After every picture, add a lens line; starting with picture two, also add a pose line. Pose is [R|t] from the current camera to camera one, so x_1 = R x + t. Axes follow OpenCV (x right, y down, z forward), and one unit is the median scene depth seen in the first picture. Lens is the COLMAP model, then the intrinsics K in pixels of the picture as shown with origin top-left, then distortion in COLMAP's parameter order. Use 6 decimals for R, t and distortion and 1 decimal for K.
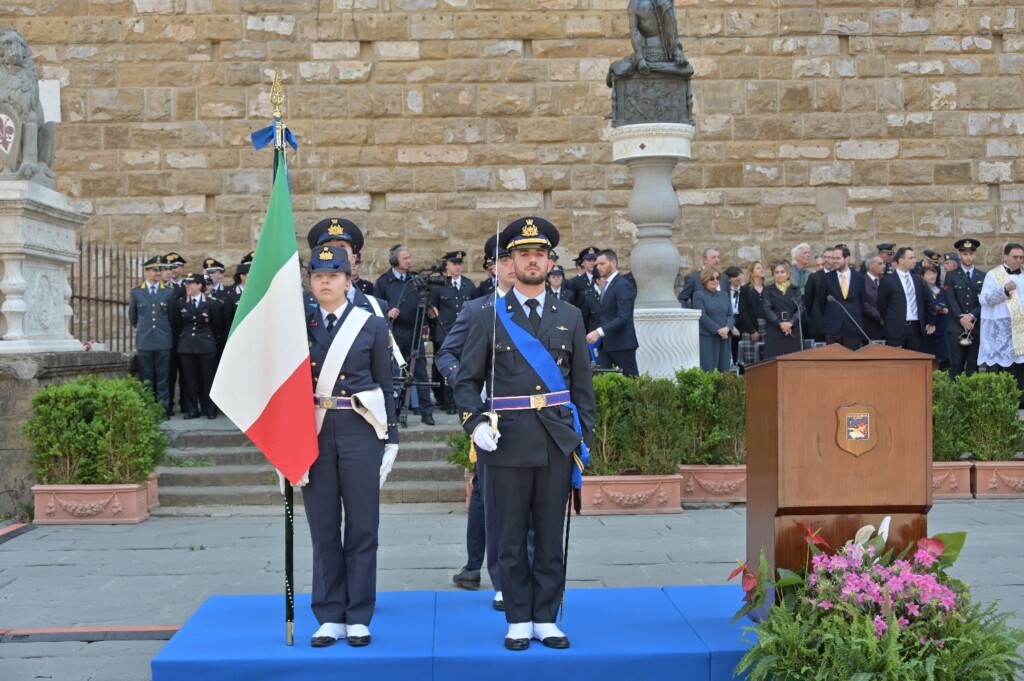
lens RADIAL K [[1458.9, 0, 511.7], [0, 1458.9, 310.8], [0, 0, 1]] dist [-0.023559, 0.000000]
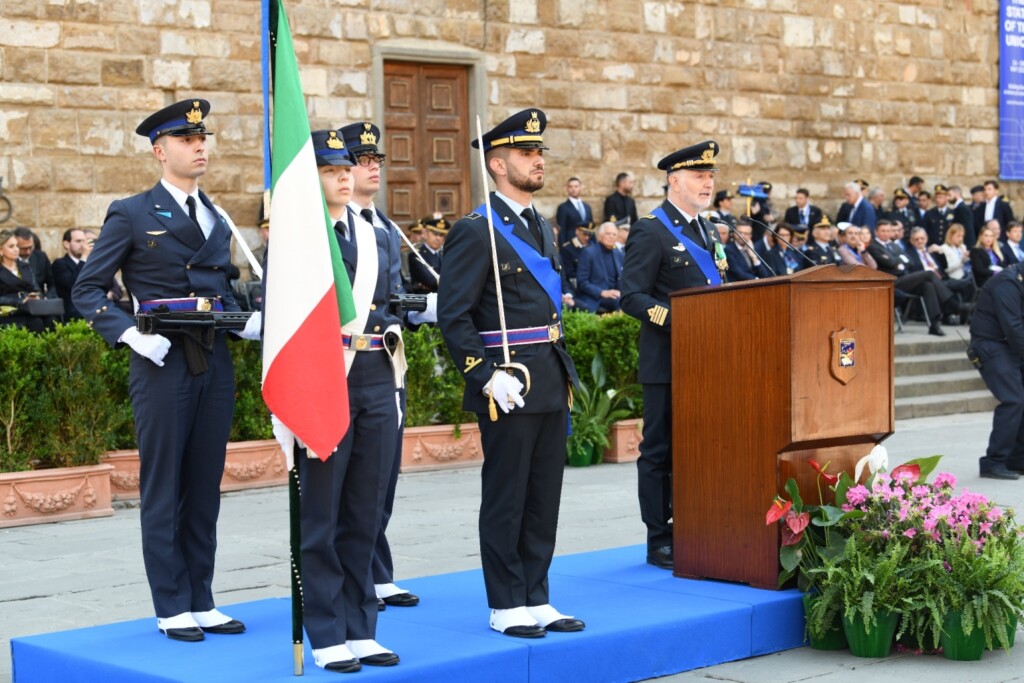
lens RADIAL K [[2075.7, 0, 510.2], [0, 2075.7, 341.3], [0, 0, 1]] dist [-0.015907, 0.000000]
pose [[0.746471, -0.023366, 0.665007, -0.271529], [0.000578, 0.999406, 0.034467, 0.008949], [-0.665417, -0.025344, 0.746041, 0.051341]]
